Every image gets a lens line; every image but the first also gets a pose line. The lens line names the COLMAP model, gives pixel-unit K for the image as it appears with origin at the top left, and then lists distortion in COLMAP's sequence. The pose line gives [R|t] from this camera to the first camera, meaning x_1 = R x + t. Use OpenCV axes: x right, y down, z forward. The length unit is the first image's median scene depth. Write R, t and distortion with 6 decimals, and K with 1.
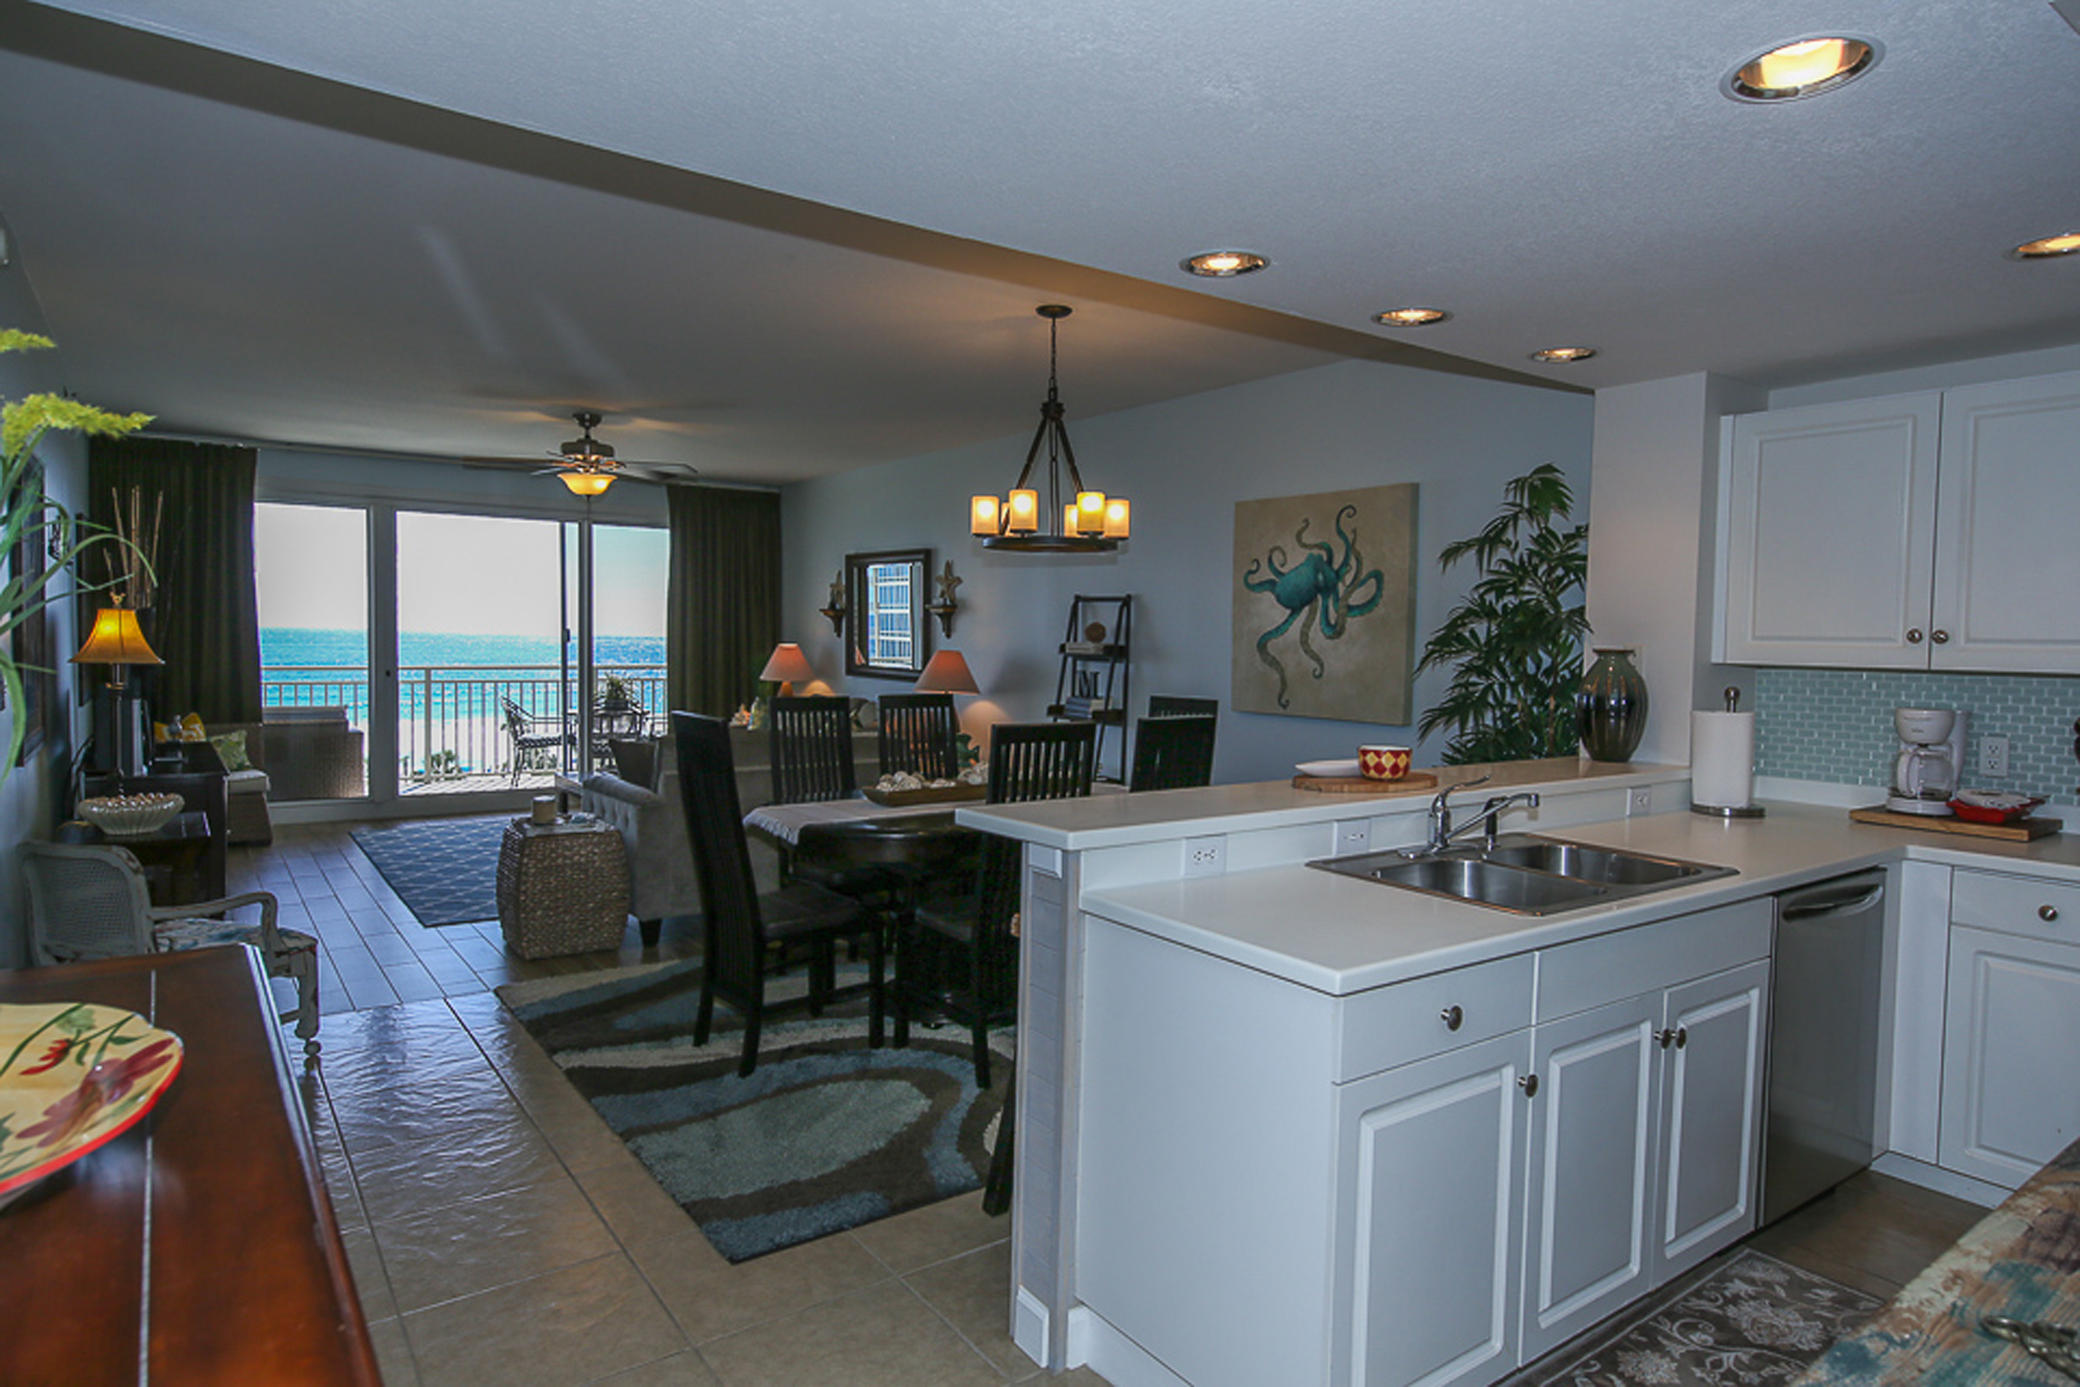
lens RADIAL K [[1149.7, 0, 1046.1], [0, 1149.7, 691.4], [0, 0, 1]] dist [0.010828, -0.002970]
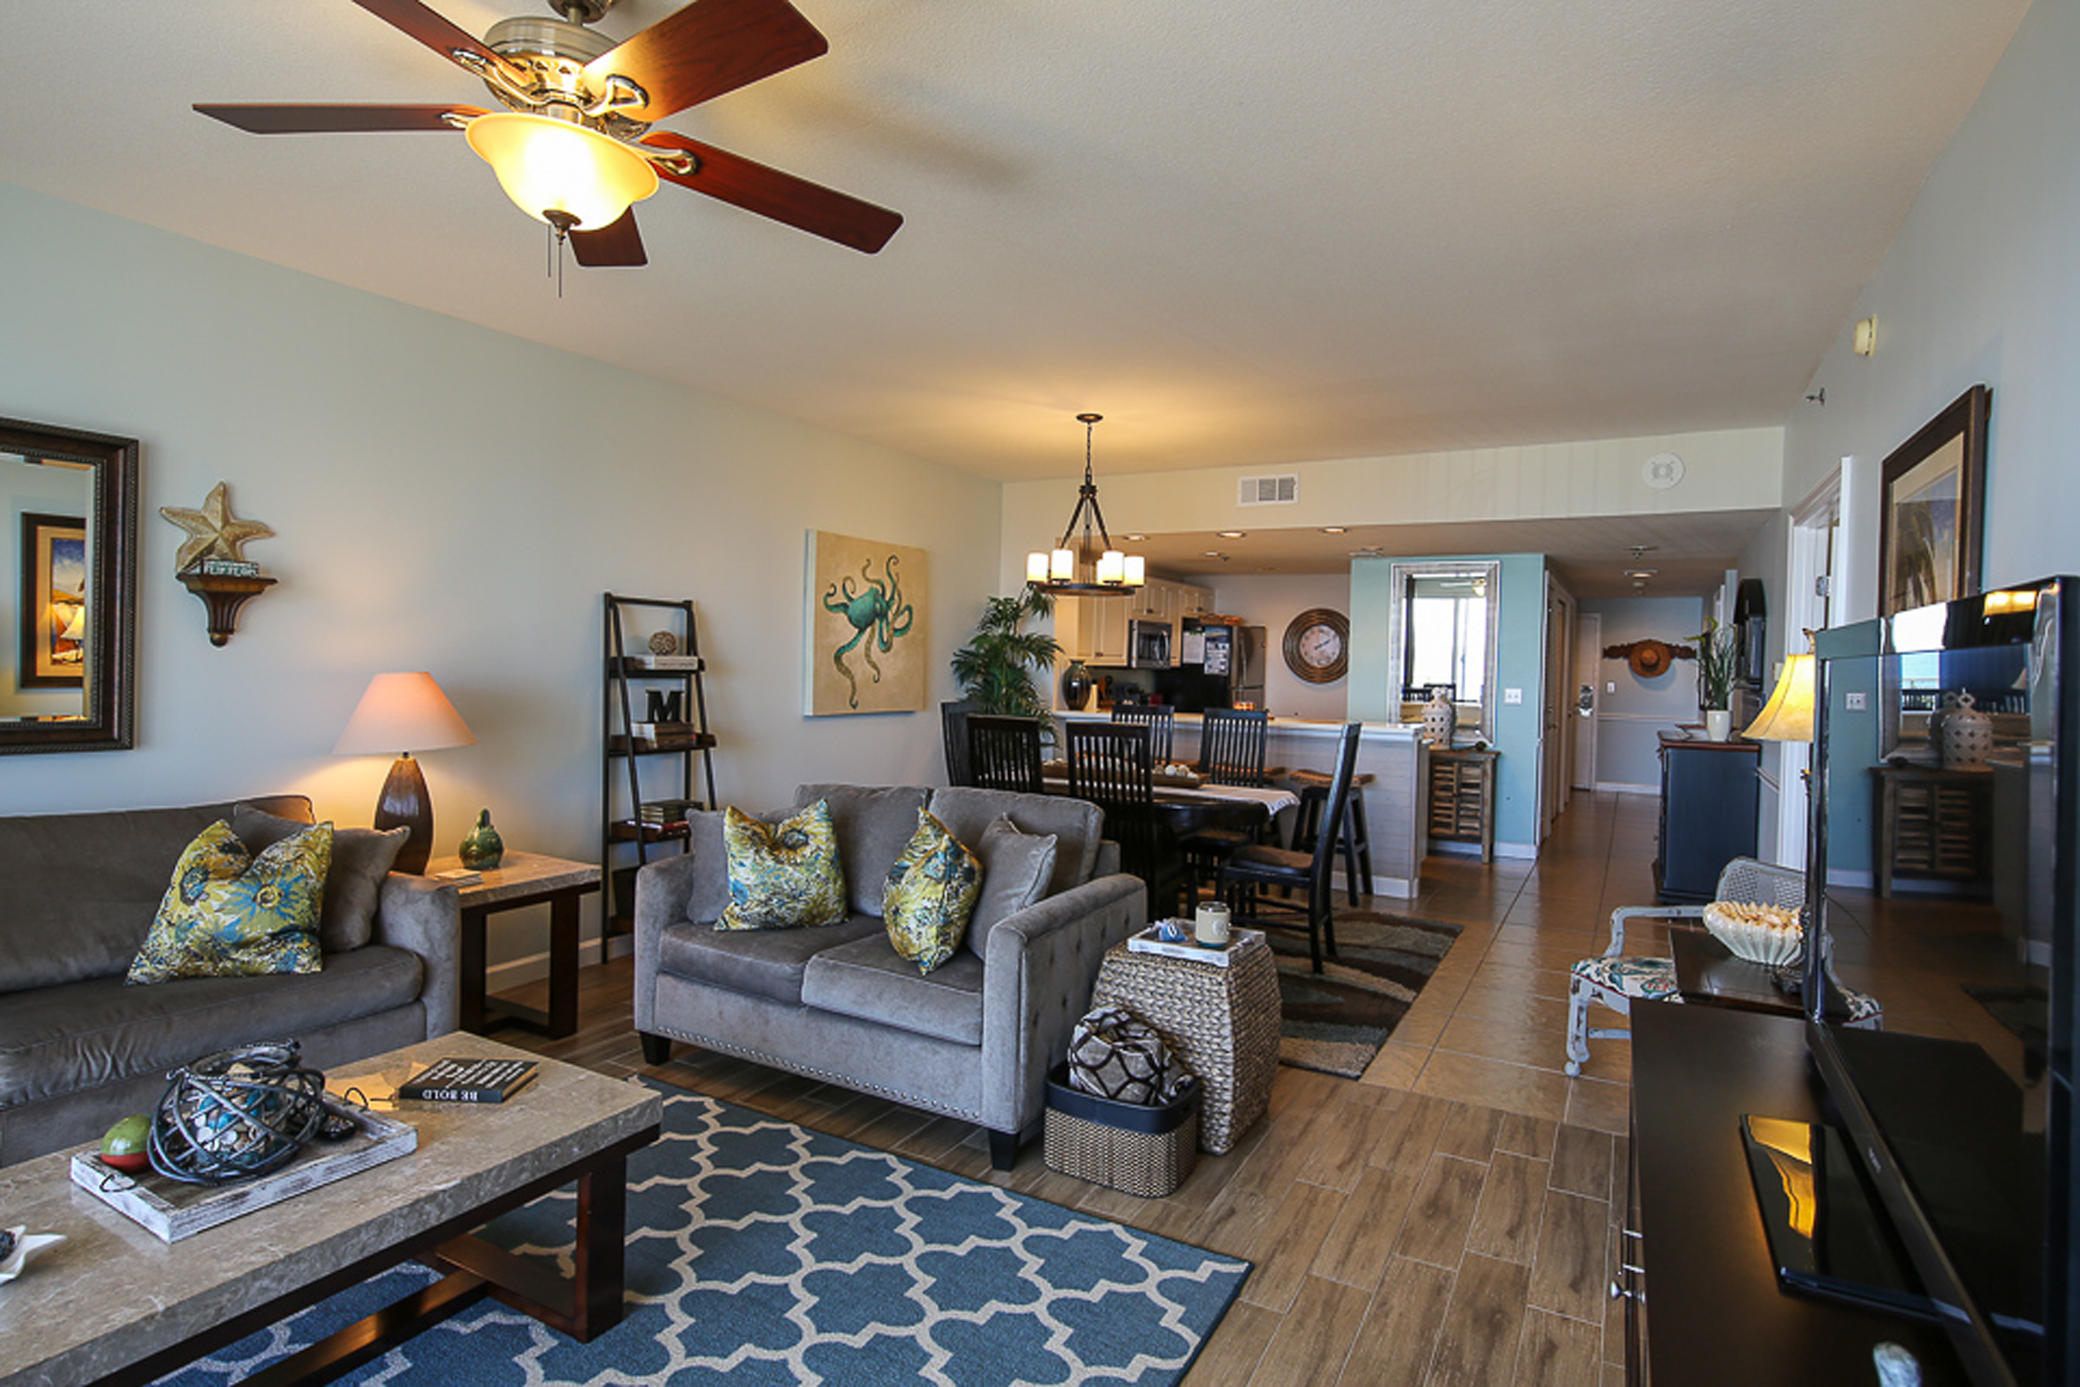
lens RADIAL K [[1059.2, 0, 1048.7], [0, 1059.2, 689.3], [0, 0, 1]] dist [0.012794, -0.001758]
pose [[-0.407552, -0.052325, 0.911682, -0.915987], [0.013898, 0.997886, 0.063485, -0.075098], [-0.913076, 0.038545, -0.405963, 1.269384]]
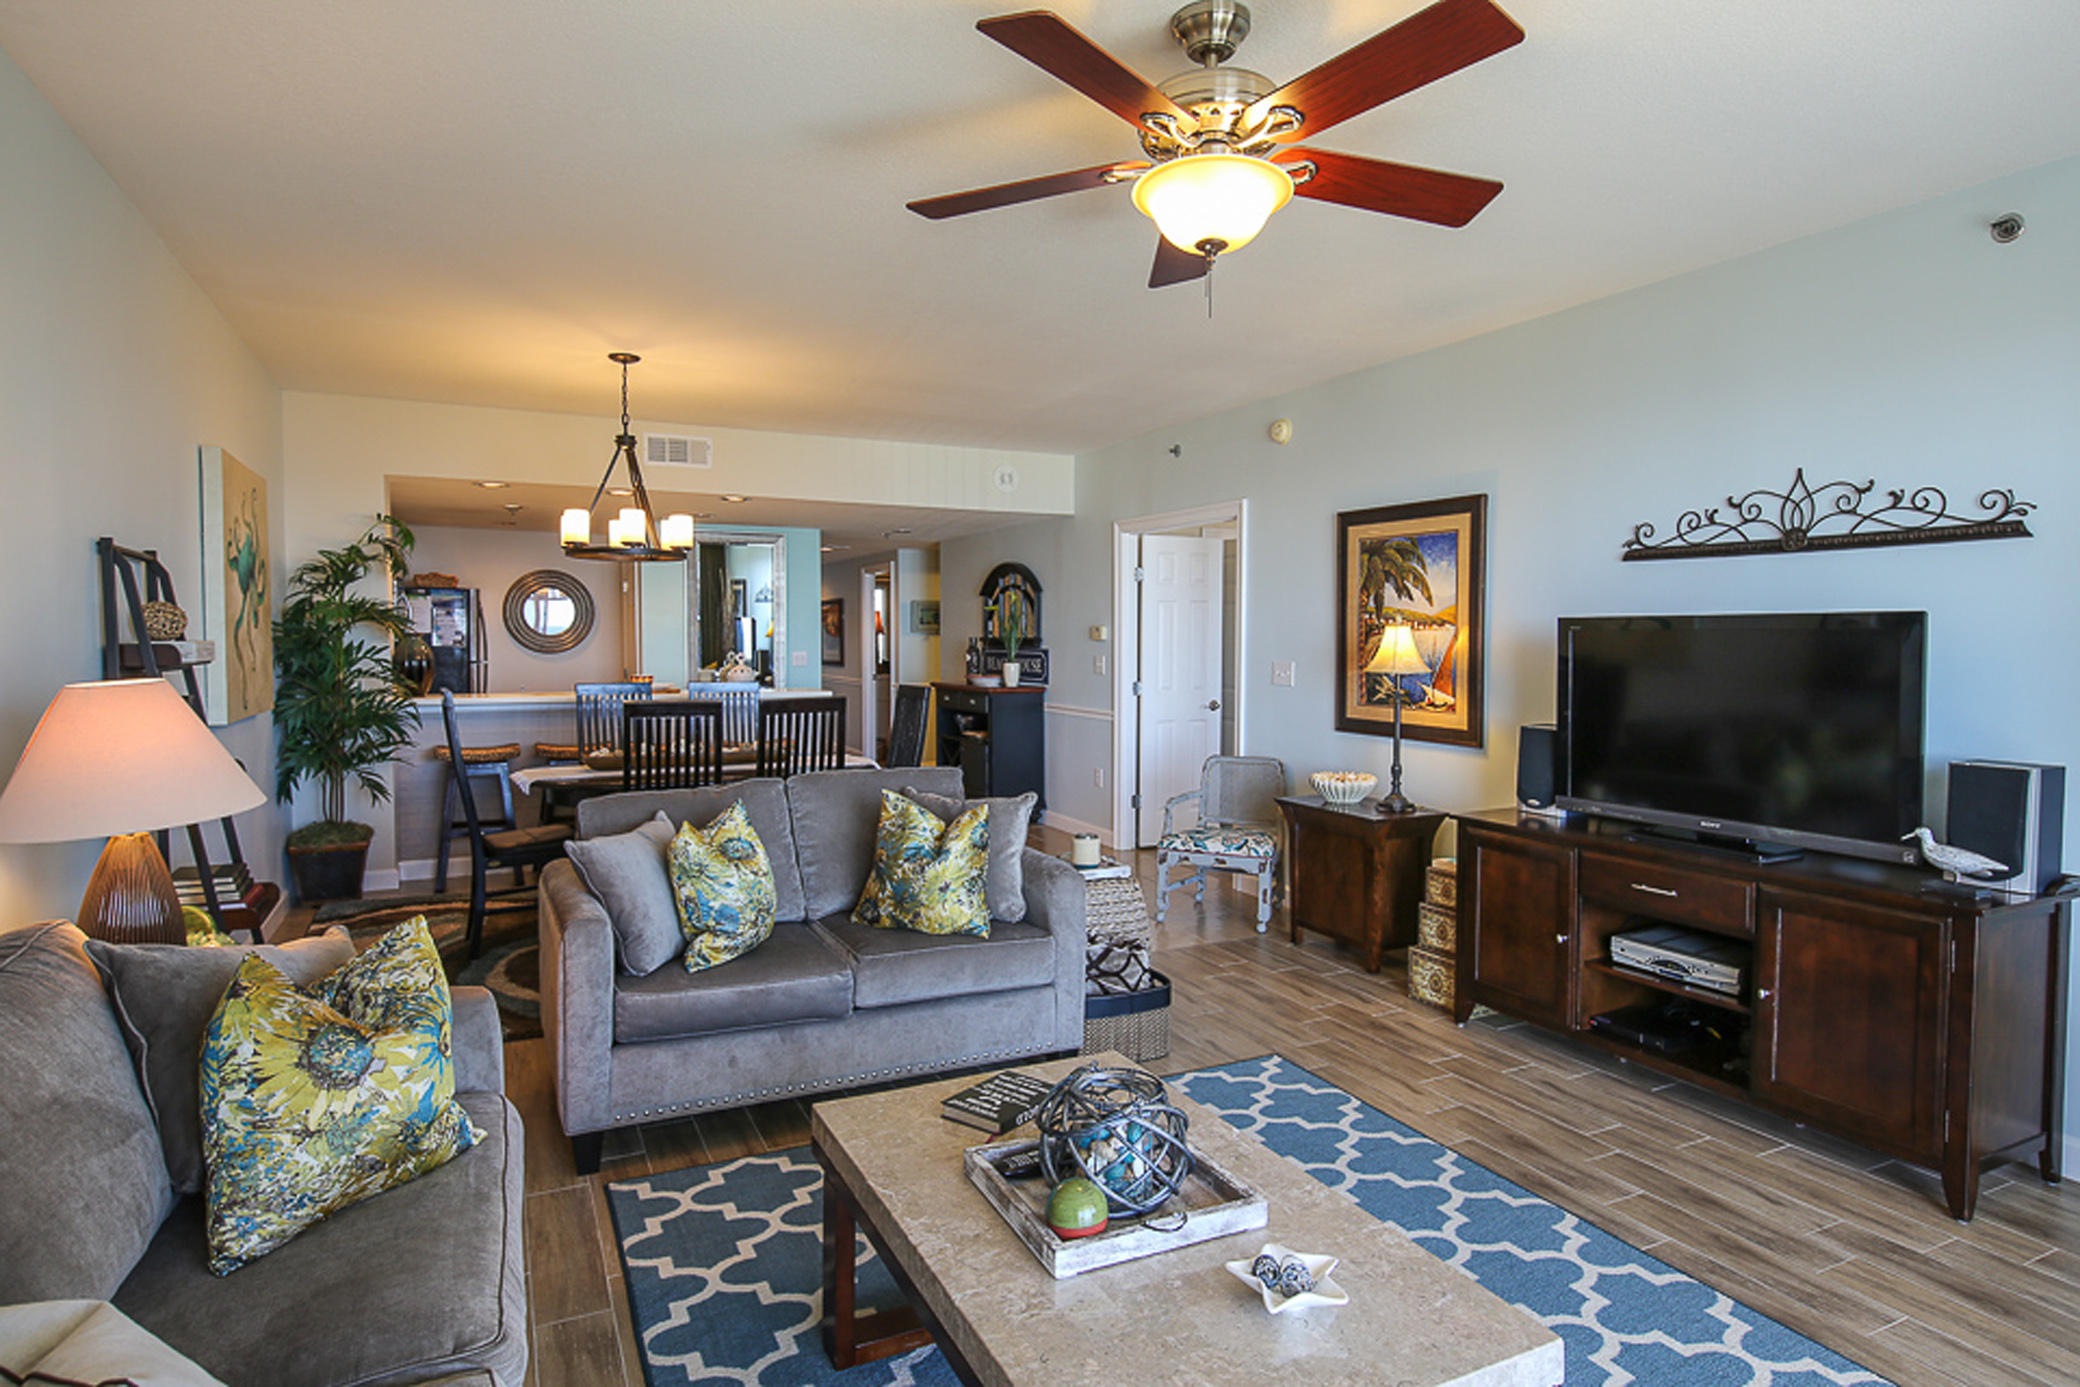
lens RADIAL K [[1149.7, 0, 1052.9], [0, 1149.7, 687.3], [0, 0, 1]] dist [0.010828, -0.002970]
pose [[-0.982872, -0.029441, 0.181920, -0.530646], [-0.012167, 0.995370, 0.095349, -0.090586], [-0.183885, 0.091502, -0.978680, 1.719397]]
